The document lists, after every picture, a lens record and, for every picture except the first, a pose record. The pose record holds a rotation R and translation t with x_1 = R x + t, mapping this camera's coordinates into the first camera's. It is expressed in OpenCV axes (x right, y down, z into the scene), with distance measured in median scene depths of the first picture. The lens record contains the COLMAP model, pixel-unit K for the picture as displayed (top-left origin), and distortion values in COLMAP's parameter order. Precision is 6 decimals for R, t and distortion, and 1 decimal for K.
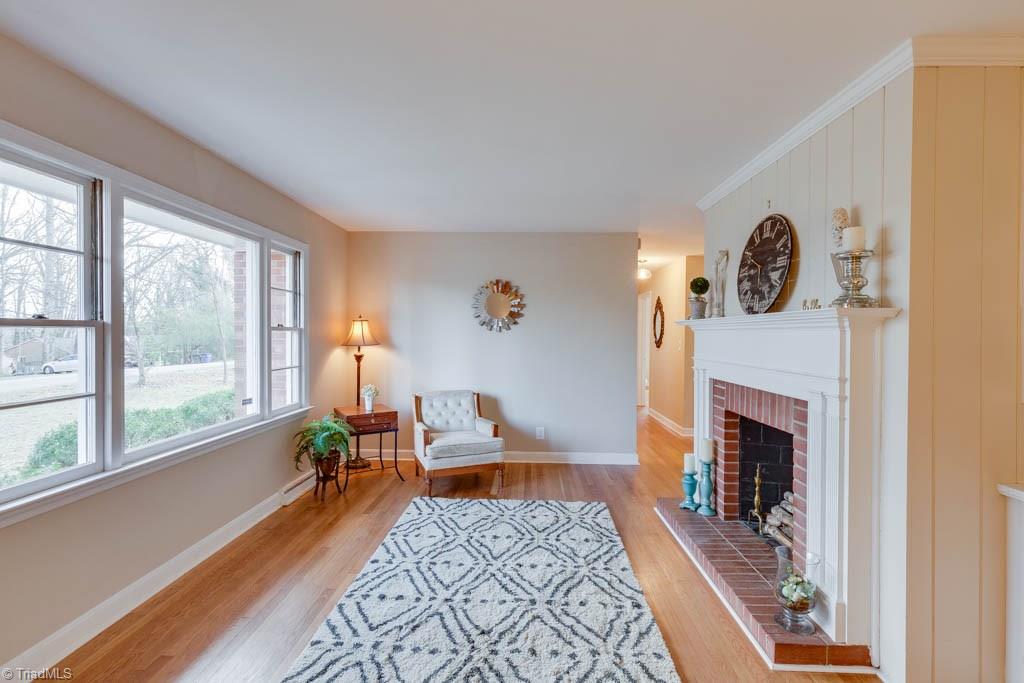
lens RADIAL K [[458.7, 0, 517.5], [0, 458.7, 338.4], [0, 0, 1]] dist [0.010396, -0.004934]
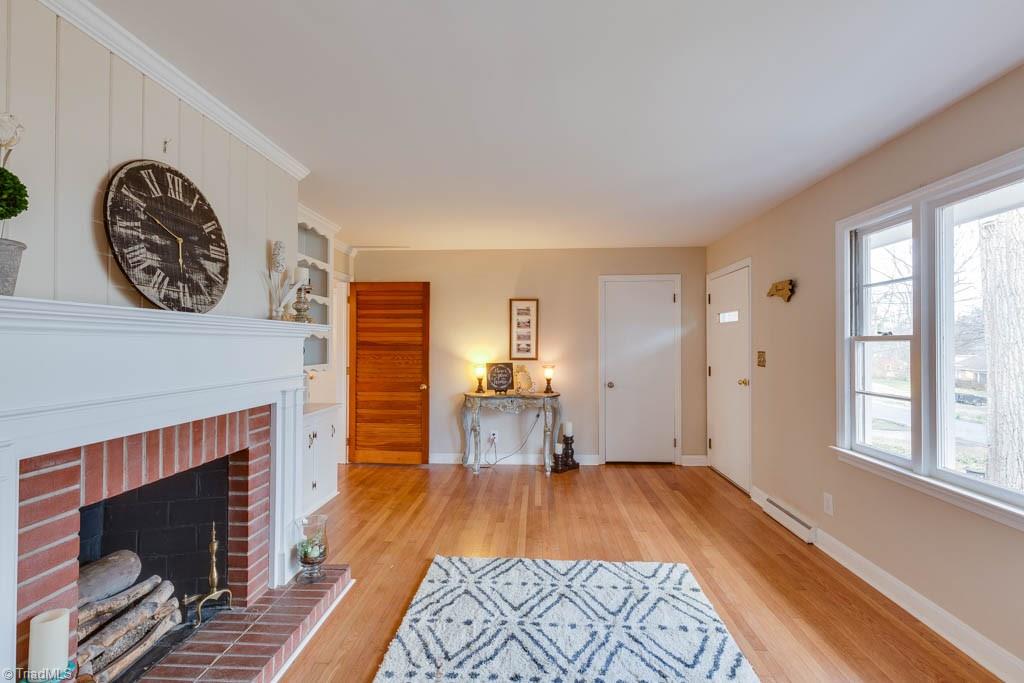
lens RADIAL K [[458.7, 0, 517.5], [0, 458.7, 338.4], [0, 0, 1]] dist [0.010396, -0.004934]
pose [[-0.999709, -0.006931, 0.023105, 0.018370], [-0.007008, 0.999970, -0.003247, -0.014767], [-0.023082, -0.003408, -0.999728, 1.608178]]
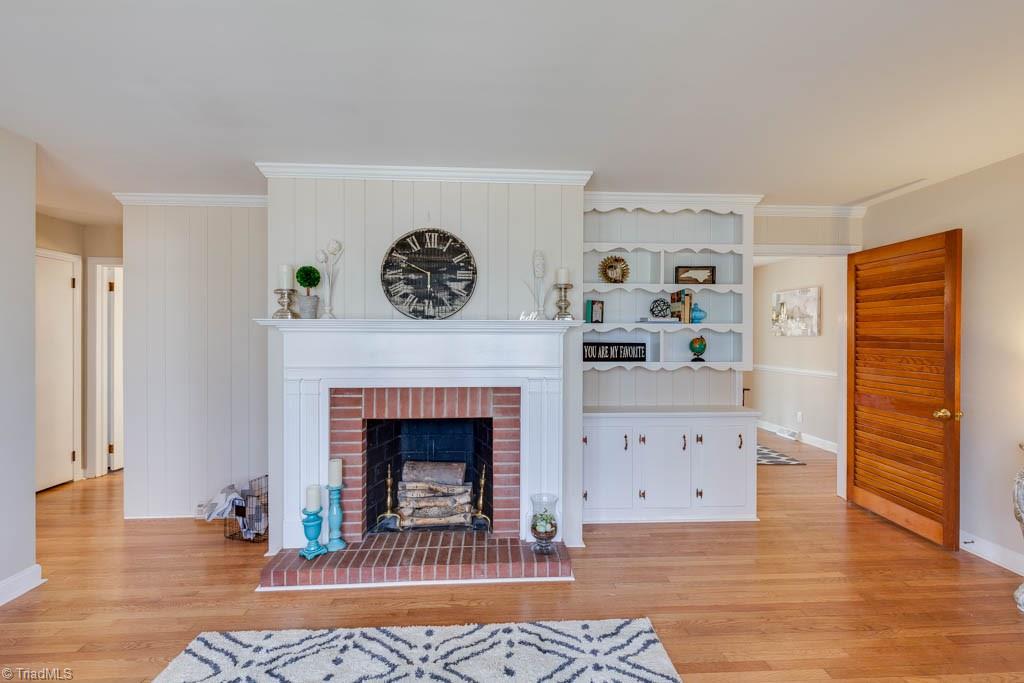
lens RADIAL K [[458.7, 0, 517.5], [0, 458.7, 338.4], [0, 0, 1]] dist [0.010396, -0.004934]
pose [[-0.082547, -0.011153, 0.996525, -0.538229], [0.006244, 0.999912, 0.011708, -0.016437], [-0.996568, 0.007189, -0.082470, 0.856992]]
